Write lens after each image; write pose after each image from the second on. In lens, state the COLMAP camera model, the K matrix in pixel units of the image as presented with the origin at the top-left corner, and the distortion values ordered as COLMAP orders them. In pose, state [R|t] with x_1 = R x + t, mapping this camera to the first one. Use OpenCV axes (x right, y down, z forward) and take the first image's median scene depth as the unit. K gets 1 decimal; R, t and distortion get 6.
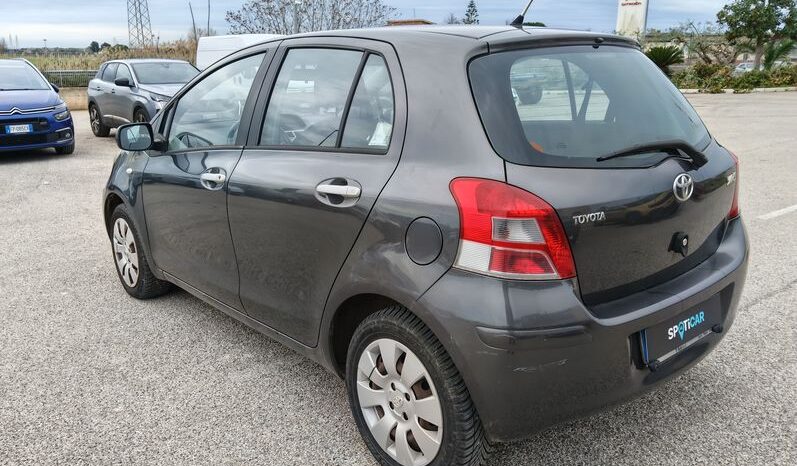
lens RADIAL K [[642.4, 0, 396.0], [0, 642.4, 237.4], [0, 0, 1]] dist [0.063641, -0.141660]
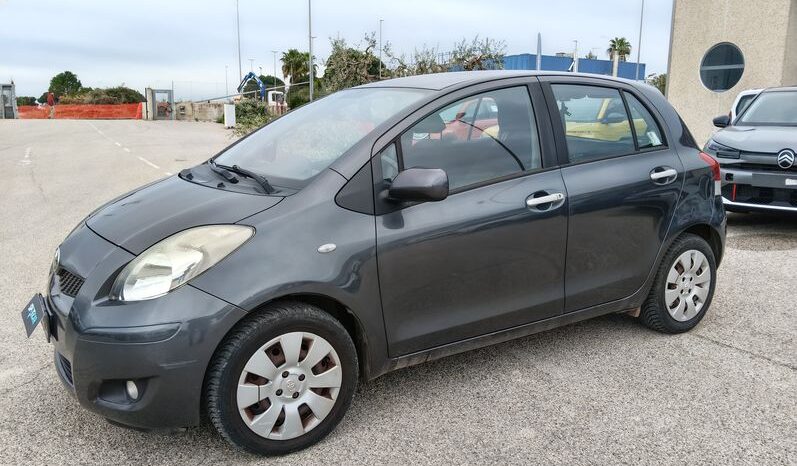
lens RADIAL K [[642.4, 0, 391.6], [0, 642.4, 238.3], [0, 0, 1]] dist [0.063641, -0.141660]
pose [[0.162589, -0.190945, 0.968042, -1.703726], [0.255556, 0.955767, 0.145601, -0.313874], [-0.953025, 0.223716, 0.204194, 1.288266]]
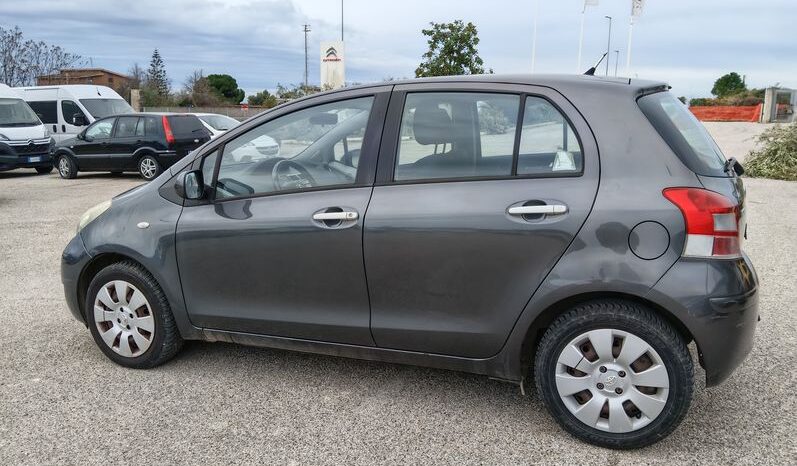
lens RADIAL K [[642.4, 0, 394.0], [0, 642.4, 237.7], [0, 0, 1]] dist [0.063641, -0.141660]
pose [[0.895569, -0.088960, 0.435939, -0.799582], [0.121186, 0.991534, -0.046620, -0.001109], [-0.428101, 0.094581, 0.898768, 0.062028]]
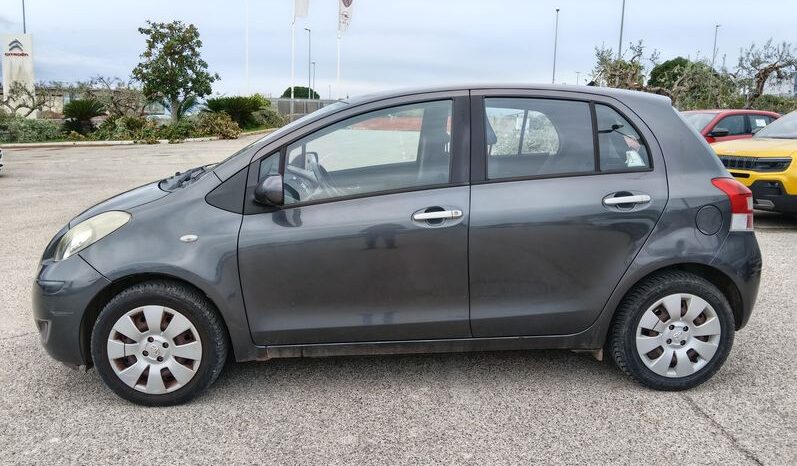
lens RADIAL K [[642.4, 0, 392.0], [0, 642.4, 239.4], [0, 0, 1]] dist [0.063641, -0.141660]
pose [[0.606253, -0.136060, 0.783546, -1.426398], [0.195265, 0.980563, 0.019188, -0.110524], [-0.770927, 0.141367, 0.621037, 0.513449]]
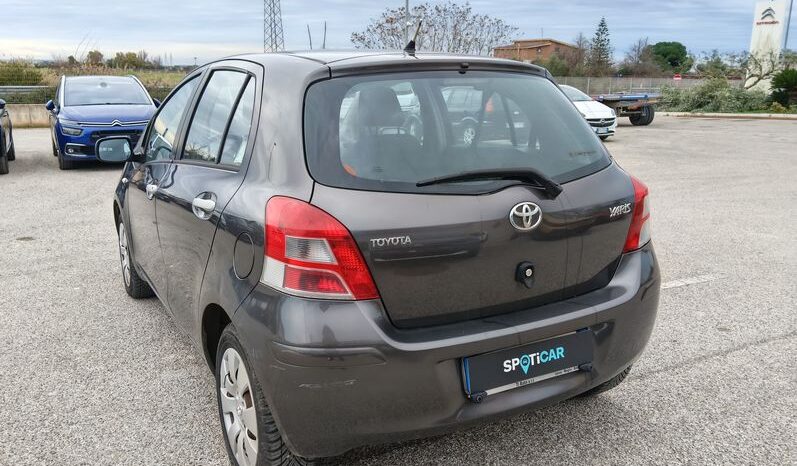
lens RADIAL K [[642.4, 0, 396.2], [0, 642.4, 238.2], [0, 0, 1]] dist [0.063641, -0.141660]
pose [[0.982084, 0.052091, -0.181100, 0.395993], [-0.056922, 0.998145, -0.021579, -0.011645], [0.179640, 0.031501, 0.983228, 0.011998]]
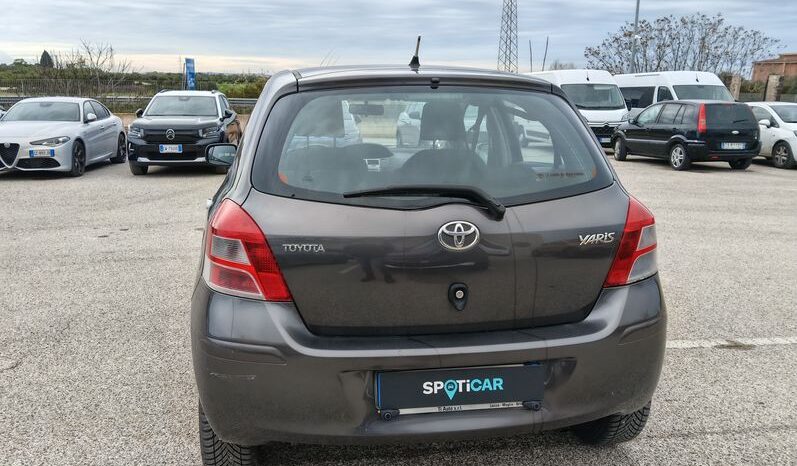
lens RADIAL K [[642.4, 0, 401.0], [0, 642.4, 235.9], [0, 0, 1]] dist [0.063641, -0.141660]
pose [[0.859869, 0.123215, -0.495423, 0.769948], [-0.148986, 0.988758, -0.012672, -0.048983], [0.488292, 0.084707, 0.868560, 0.137002]]
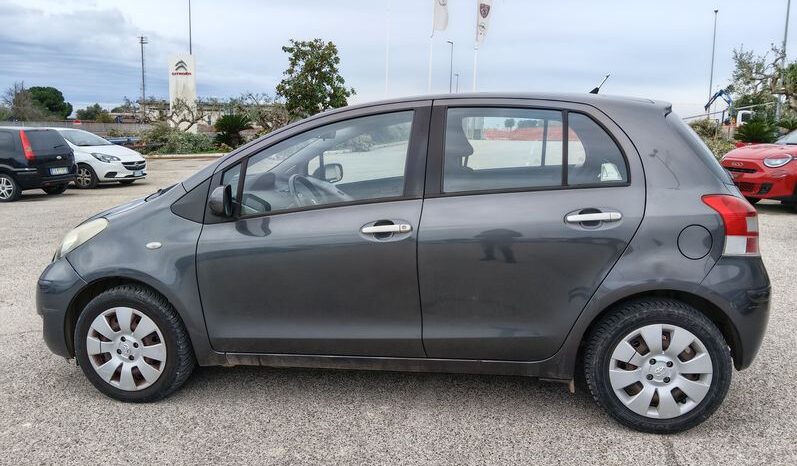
lens RADIAL K [[642.4, 0, 392.1], [0, 642.4, 237.1], [0, 0, 1]] dist [0.063641, -0.141660]
pose [[0.768586, -0.101729, 0.631607, -1.138176], [0.163864, 0.985645, -0.040650, -0.047079], [-0.618405, 0.134740, 0.774222, 0.260485]]
